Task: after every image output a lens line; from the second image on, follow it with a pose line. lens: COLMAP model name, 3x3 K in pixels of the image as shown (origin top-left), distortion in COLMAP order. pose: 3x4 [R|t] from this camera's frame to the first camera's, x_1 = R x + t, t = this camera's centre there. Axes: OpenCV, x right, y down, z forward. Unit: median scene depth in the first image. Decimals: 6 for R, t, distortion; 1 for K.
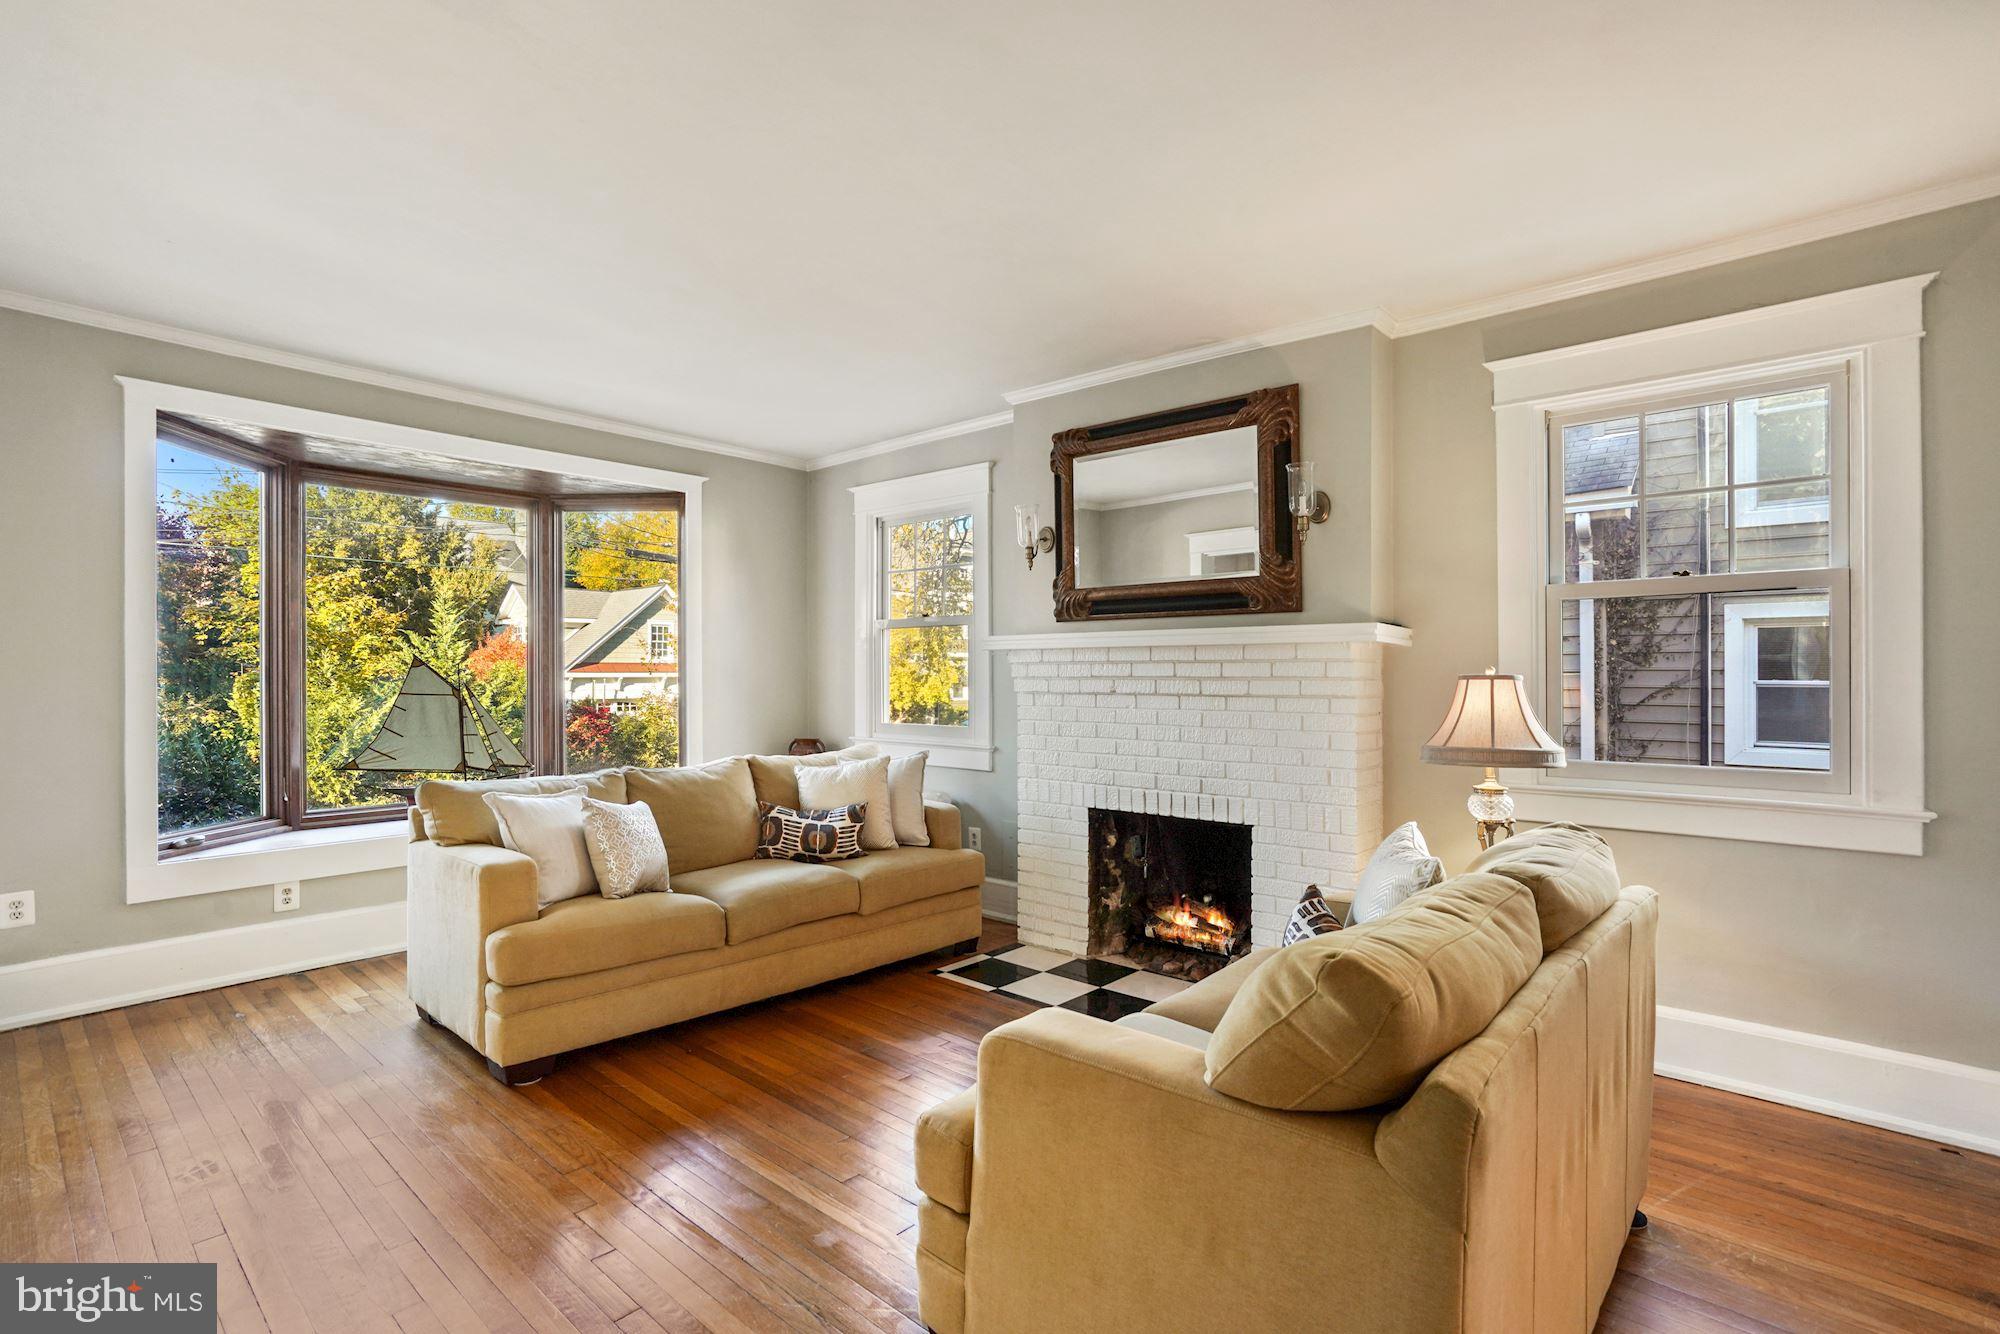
lens RADIAL K [[936.9, 0, 989.7], [0, 936.9, 671.7], [0, 0, 1]] dist [0.000579, 0.000484]
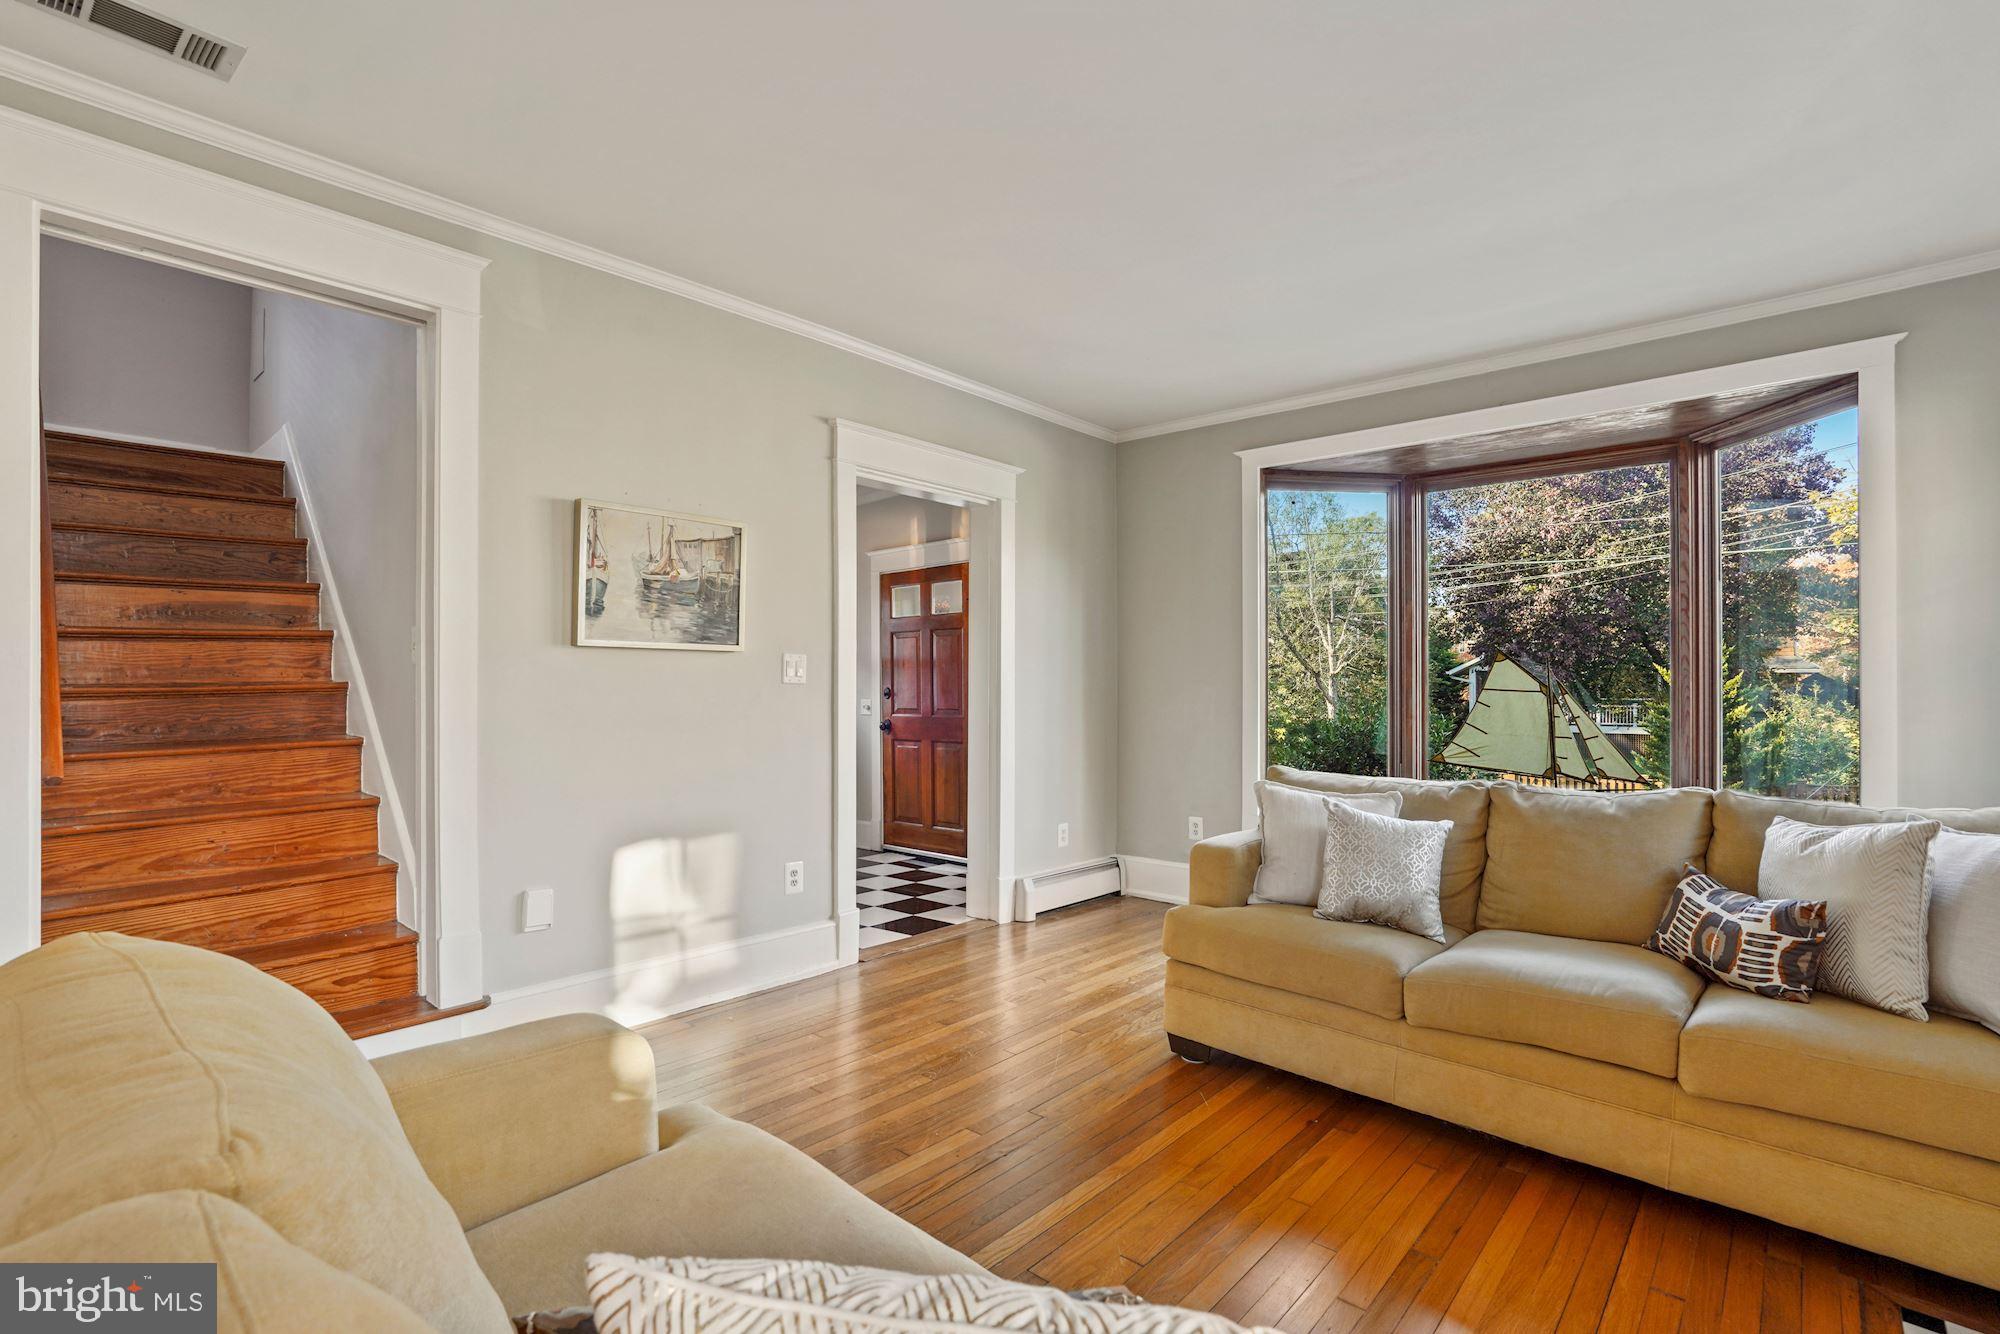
lens RADIAL K [[936.9, 0, 990.4], [0, 936.9, 679.0], [0, 0, 1]] dist [0.000579, 0.000484]
pose [[0.022094, -0.004072, -0.999748, 0.341753], [0.004766, 0.999981, -0.003968, 0.015727], [0.999745, -0.004677, 0.022113, 0.489001]]
